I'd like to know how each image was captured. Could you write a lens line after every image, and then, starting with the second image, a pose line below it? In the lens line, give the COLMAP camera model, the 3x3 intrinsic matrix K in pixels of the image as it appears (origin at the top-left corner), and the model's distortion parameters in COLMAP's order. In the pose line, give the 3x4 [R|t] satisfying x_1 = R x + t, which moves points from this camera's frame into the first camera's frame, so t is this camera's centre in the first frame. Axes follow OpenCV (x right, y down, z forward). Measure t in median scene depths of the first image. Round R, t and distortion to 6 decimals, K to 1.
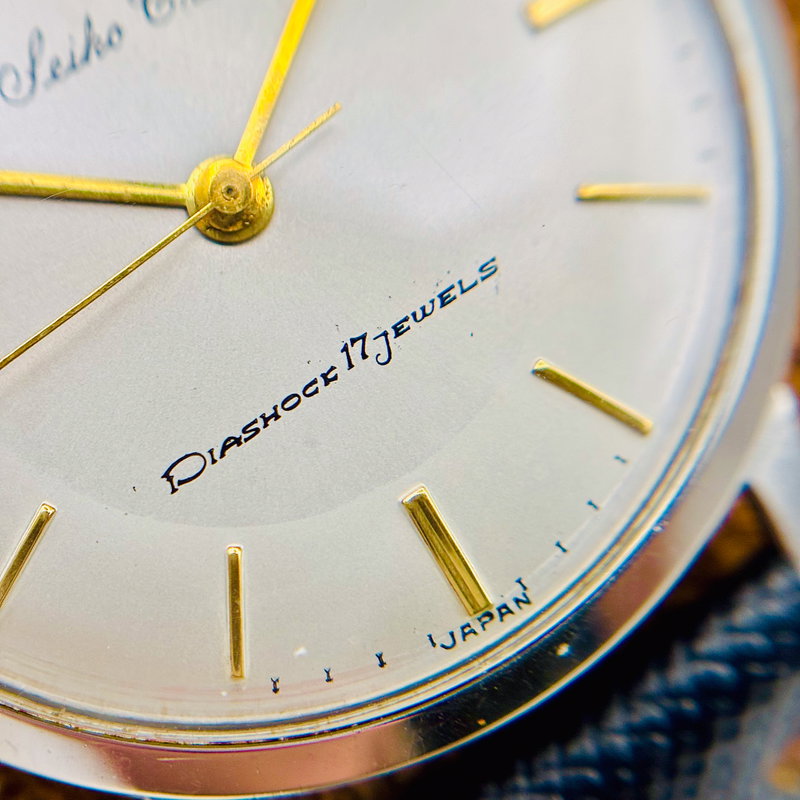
lens RADIAL K [[1878.0, 0, 402.5], [0, 1878.0, 406.2], [0, 0, 1]] dist [0.525421, 0.000000]
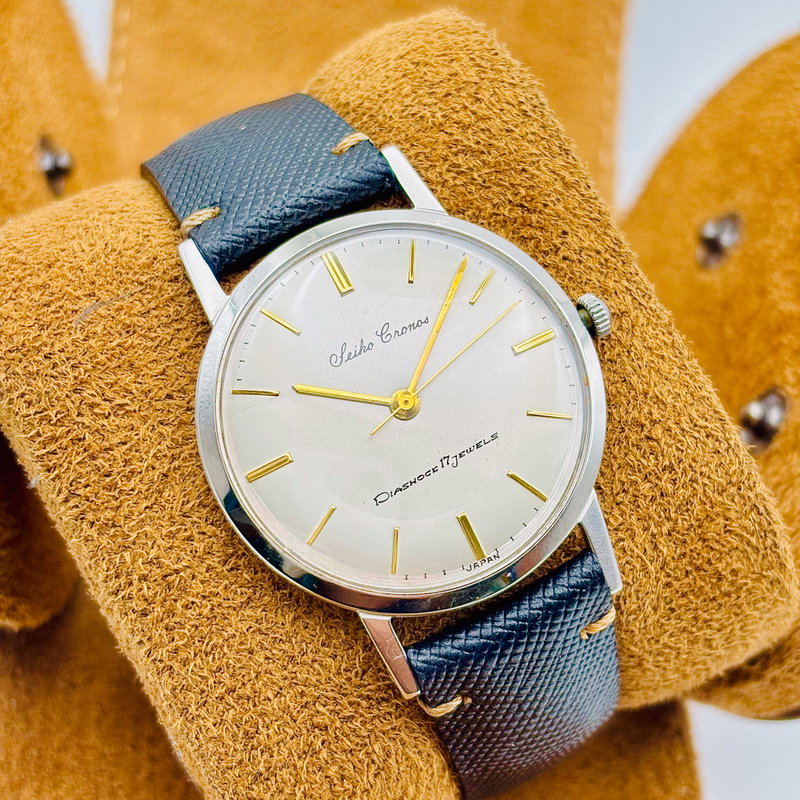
lens RADIAL K [[1878.0, 0, 404.5], [0, 1878.0, 402.0], [0, 0, 1]] dist [0.525421, 0.000000]
pose [[0.994616, 0.090916, 0.049730, -0.230812], [-0.085790, 0.991583, -0.096971, 0.158496], [-0.058128, 0.092183, 0.994044, -1.780134]]
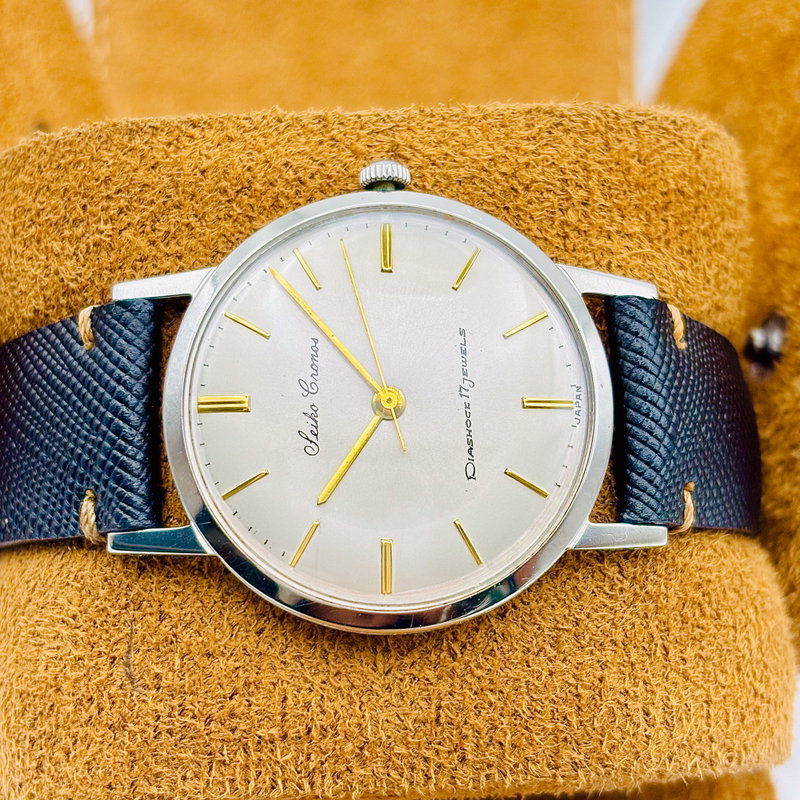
lens RADIAL K [[1878.0, 0, 398.1], [0, 1878.0, 403.3], [0, 0, 1]] dist [0.525421, 0.000000]
pose [[0.517299, -0.844098, 0.141068, -0.446341], [0.851422, 0.524271, 0.014858, -0.136324], [-0.086499, 0.112423, 0.989888, -1.539290]]
